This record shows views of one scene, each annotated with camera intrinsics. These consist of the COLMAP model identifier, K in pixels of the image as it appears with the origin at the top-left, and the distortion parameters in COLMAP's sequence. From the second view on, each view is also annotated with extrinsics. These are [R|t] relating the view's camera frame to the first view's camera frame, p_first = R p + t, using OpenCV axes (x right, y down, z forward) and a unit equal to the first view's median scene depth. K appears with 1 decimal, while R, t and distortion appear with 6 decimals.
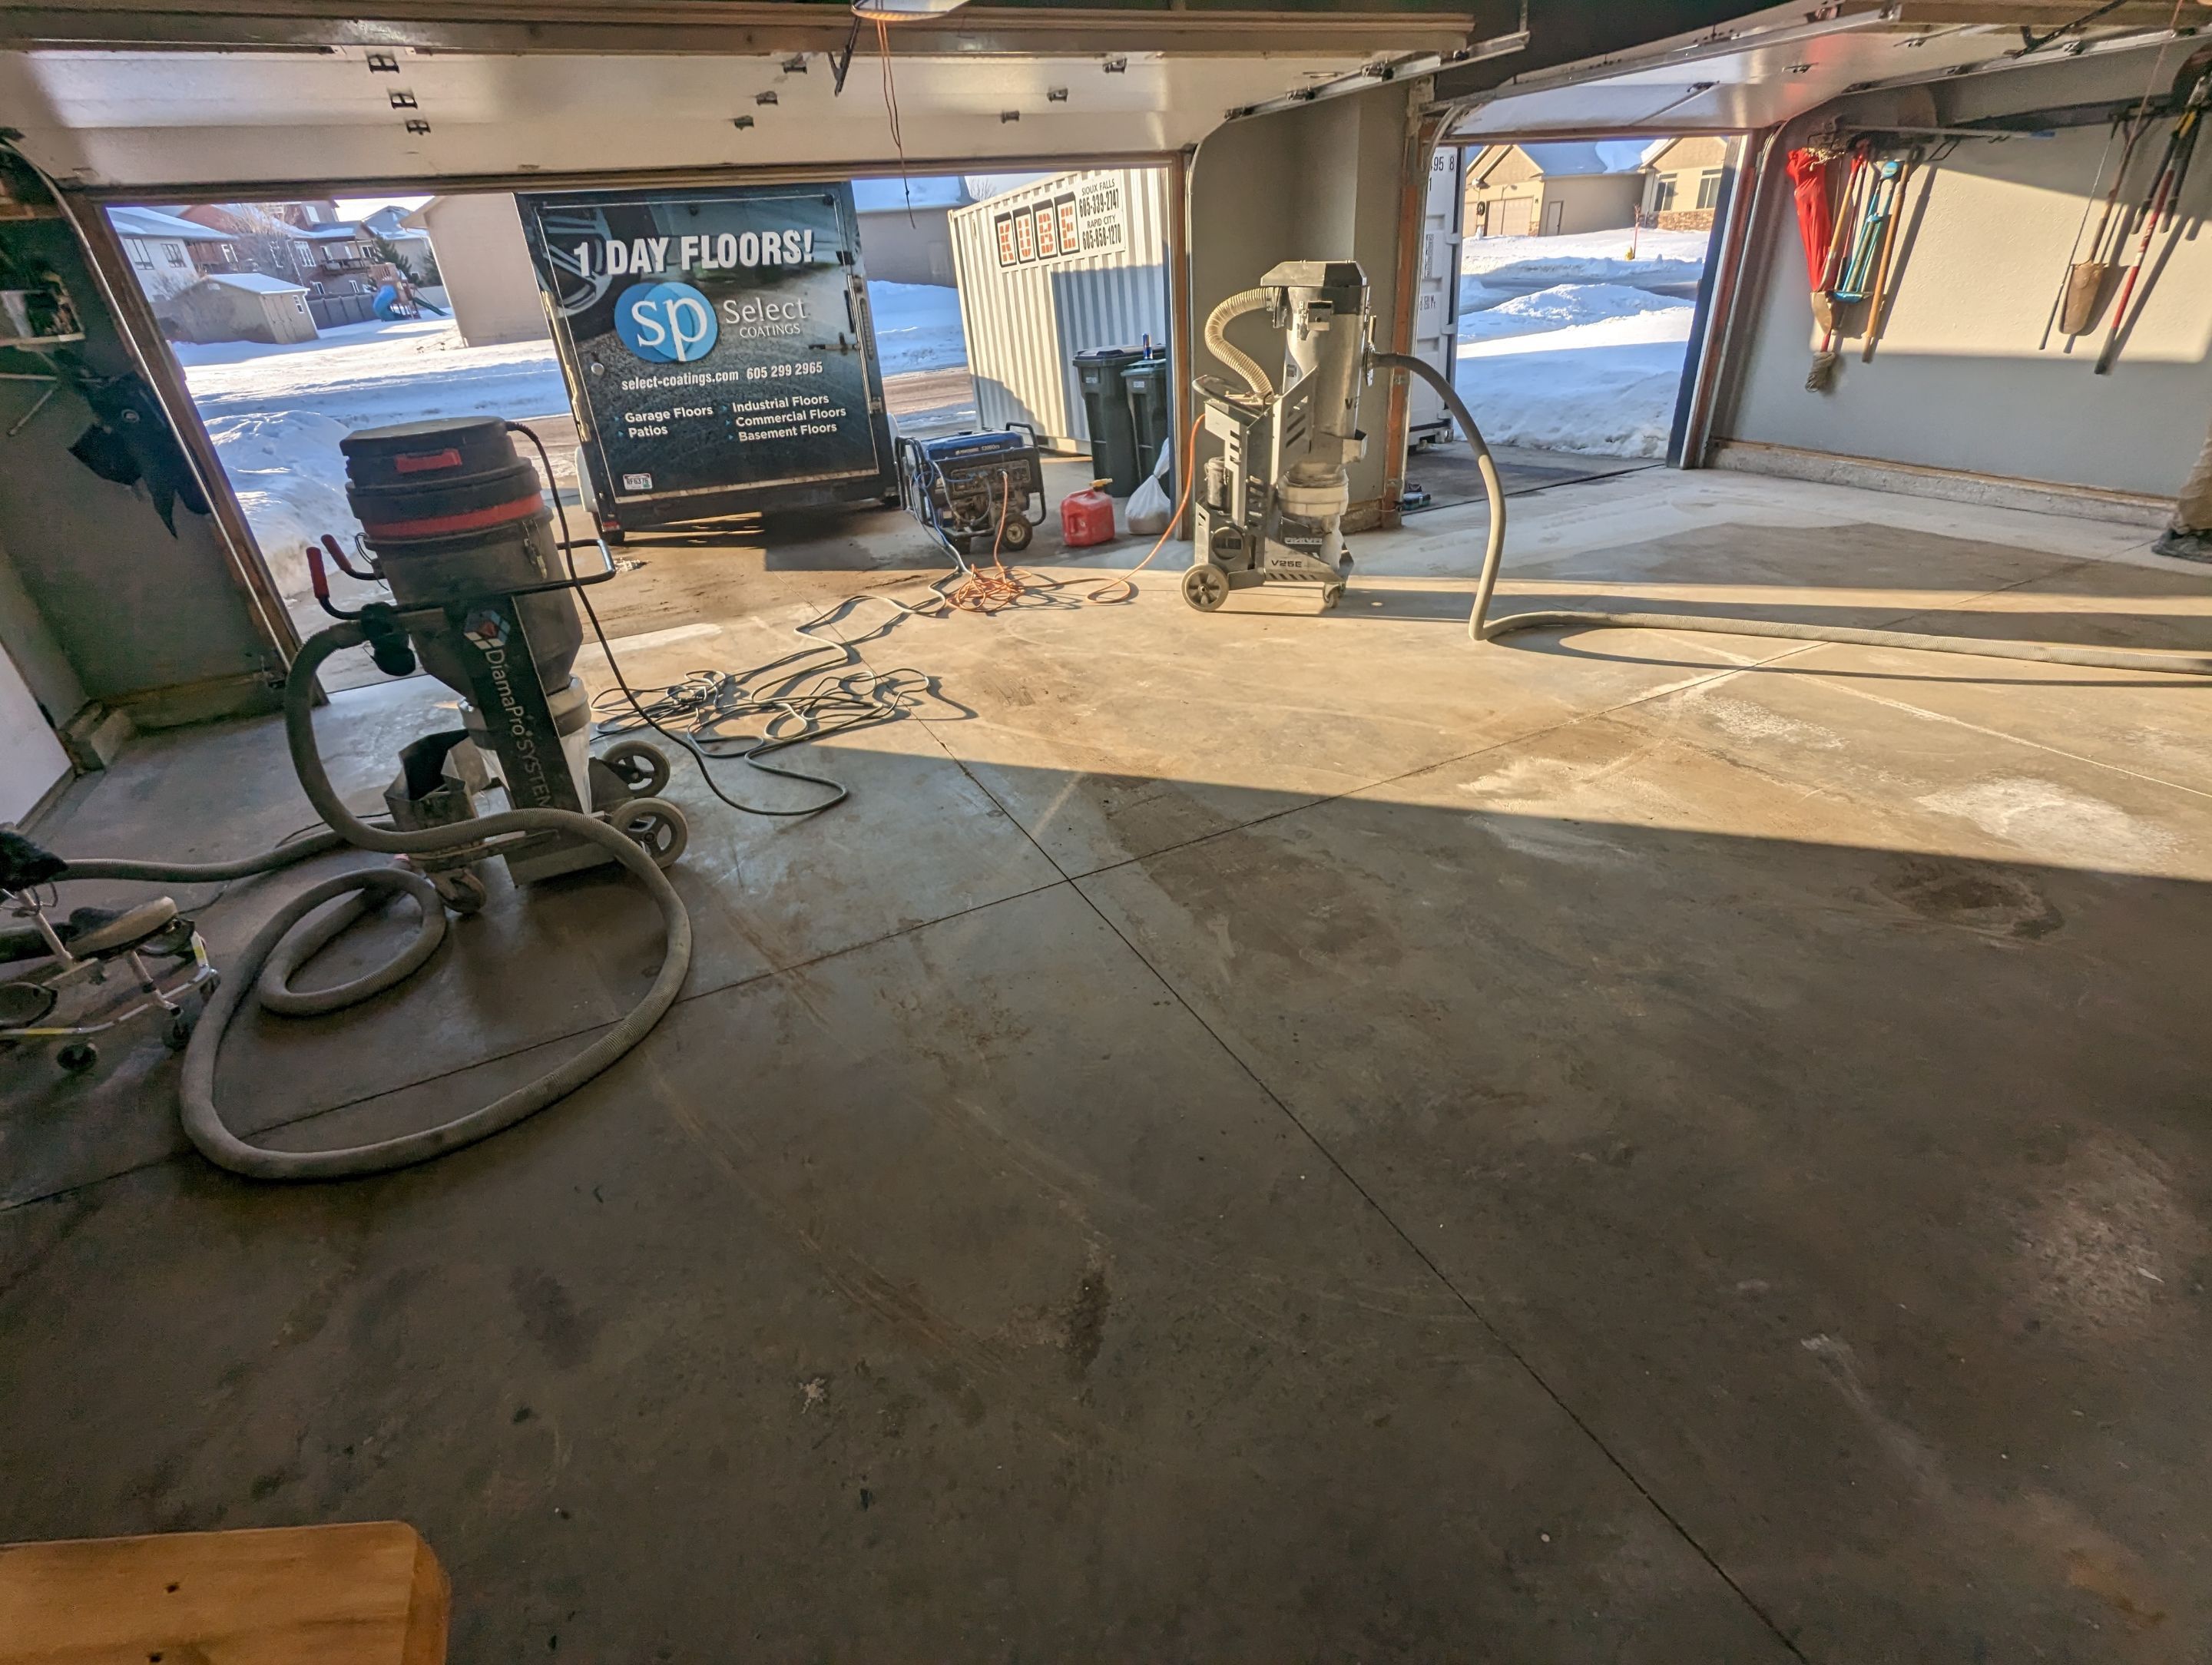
lens RADIAL K [[1051.2, 0, 1111.5], [0, 1051.2, 828.7], [0, 0, 1]] dist [-0.002024, 0.000695]
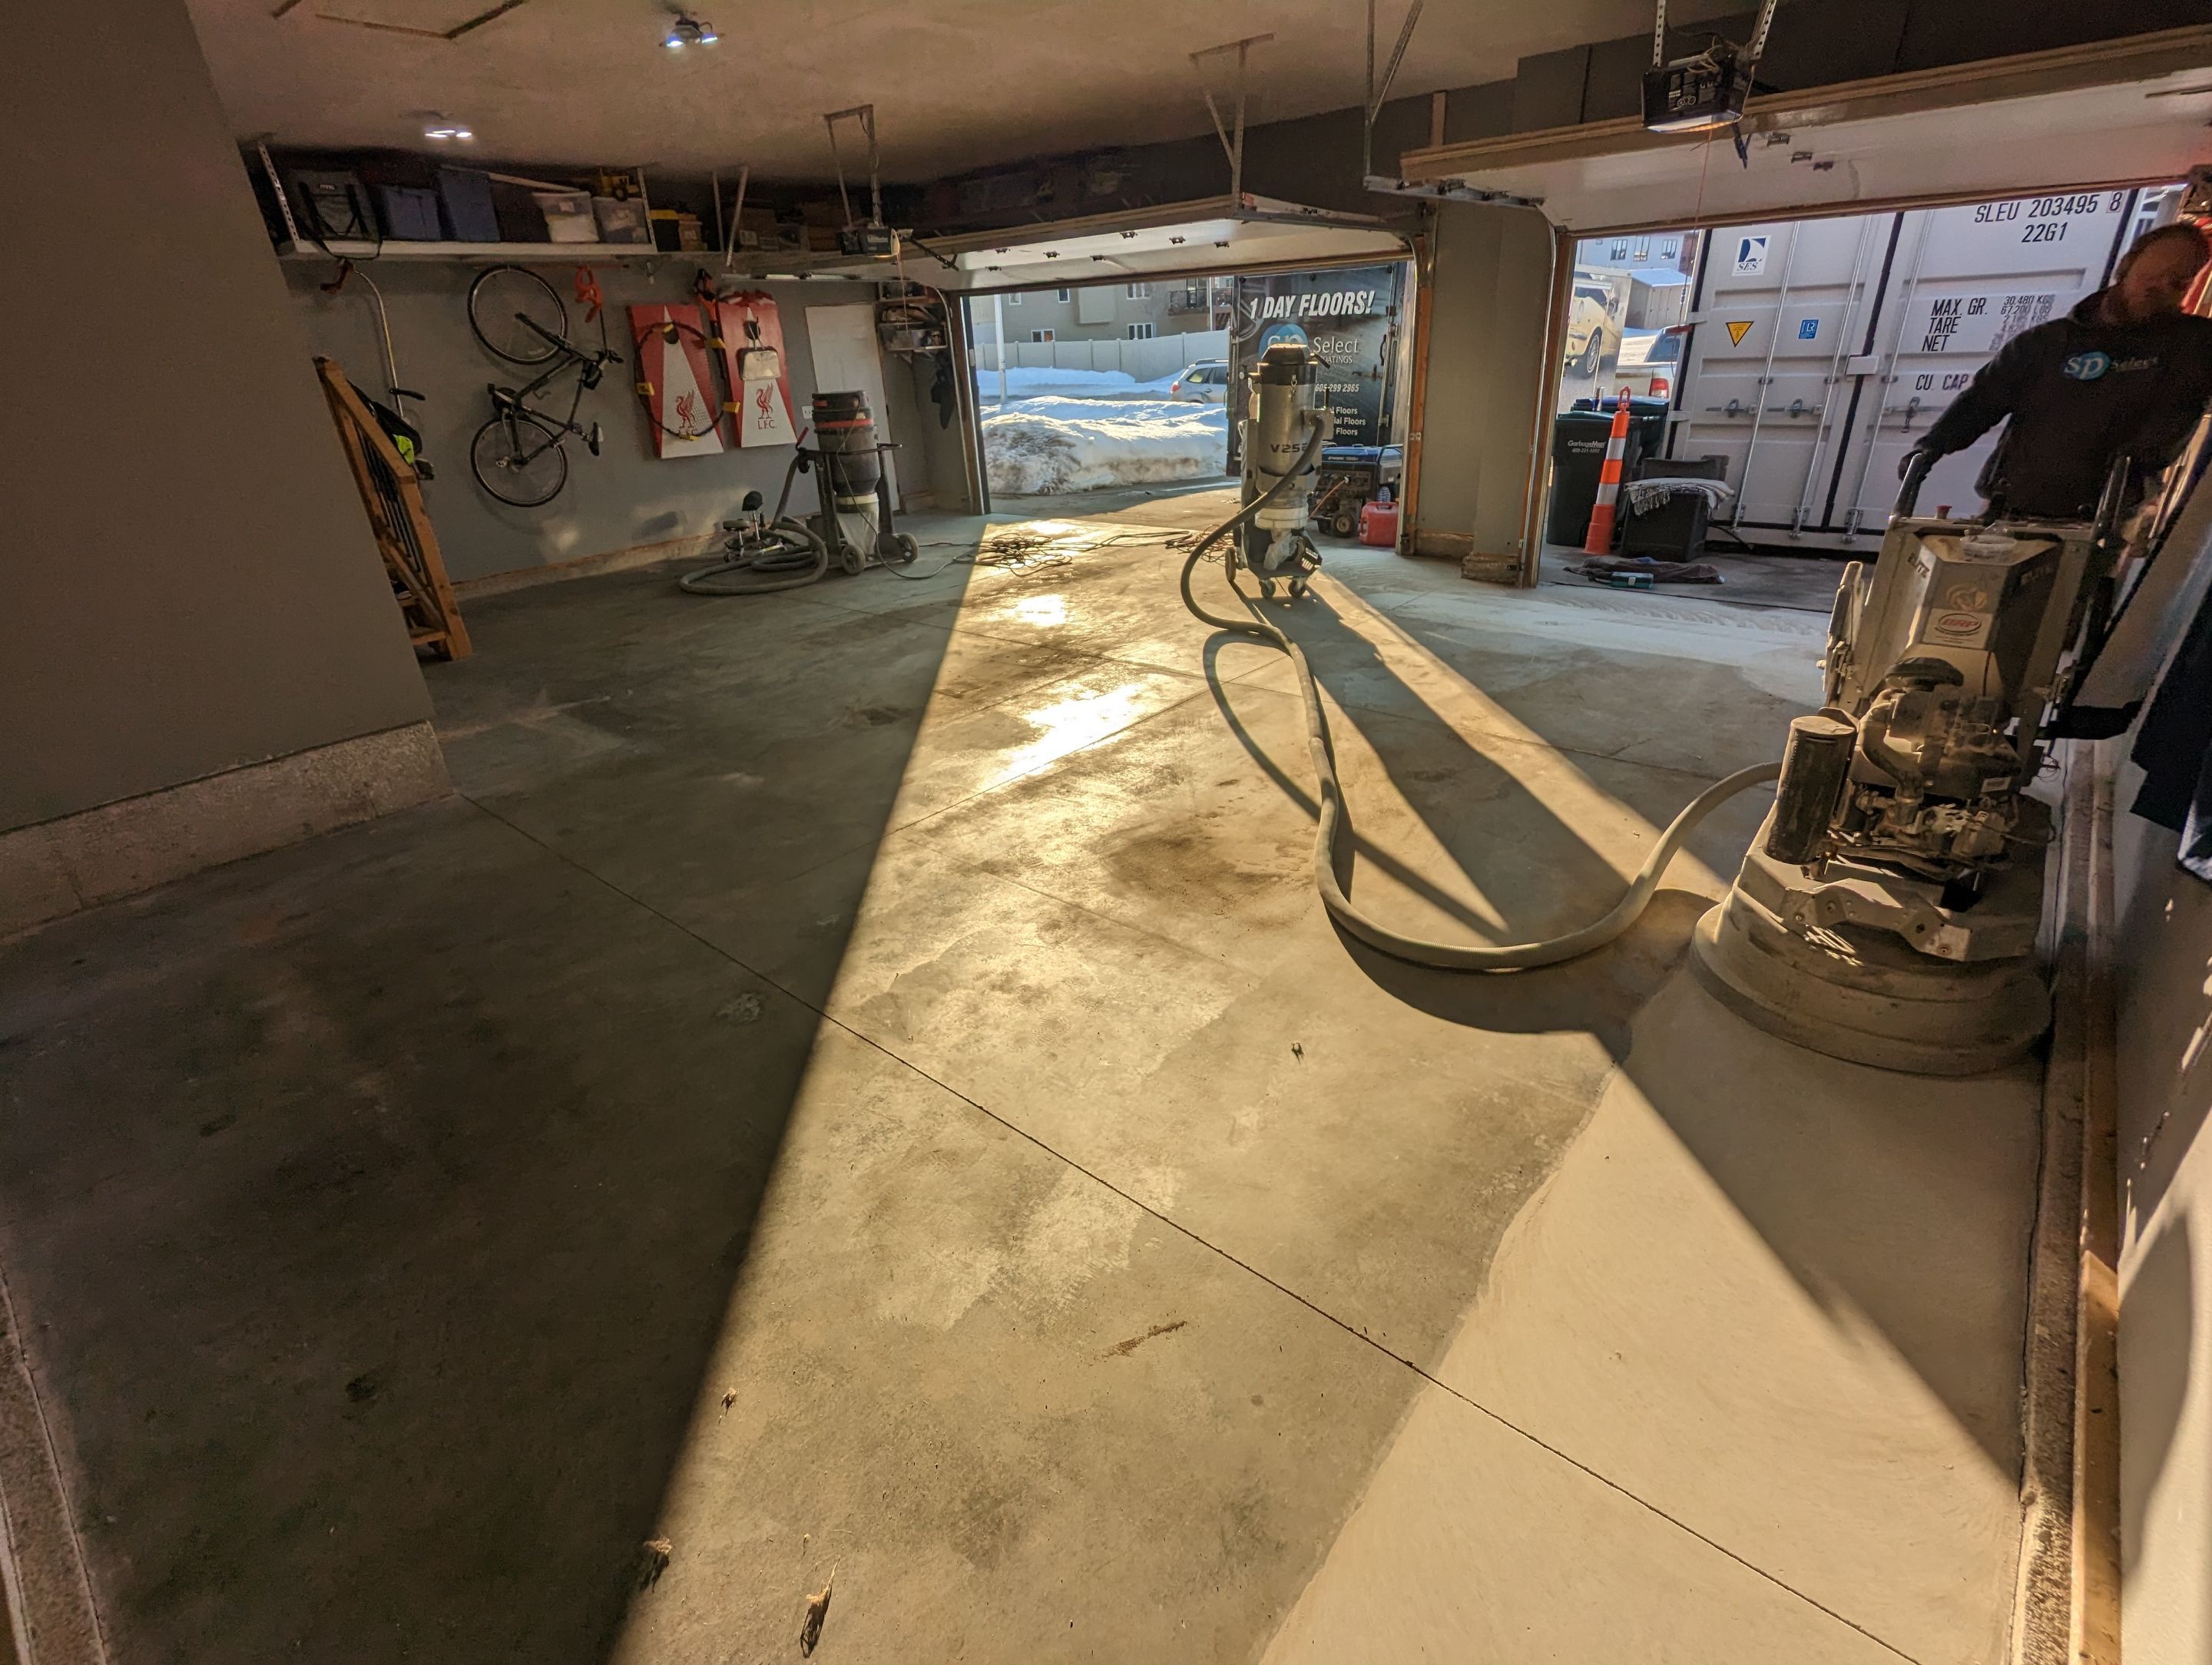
lens RADIAL K [[1051.2, 0, 1111.5], [0, 1051.2, 828.7], [0, 0, 1]] dist [-0.002024, 0.000695]
pose [[0.406170, 0.432849, -0.804778, 1.030995], [-0.417215, 0.871386, 0.258106, -0.169410], [0.812993, 0.230931, 0.534521, 0.144545]]
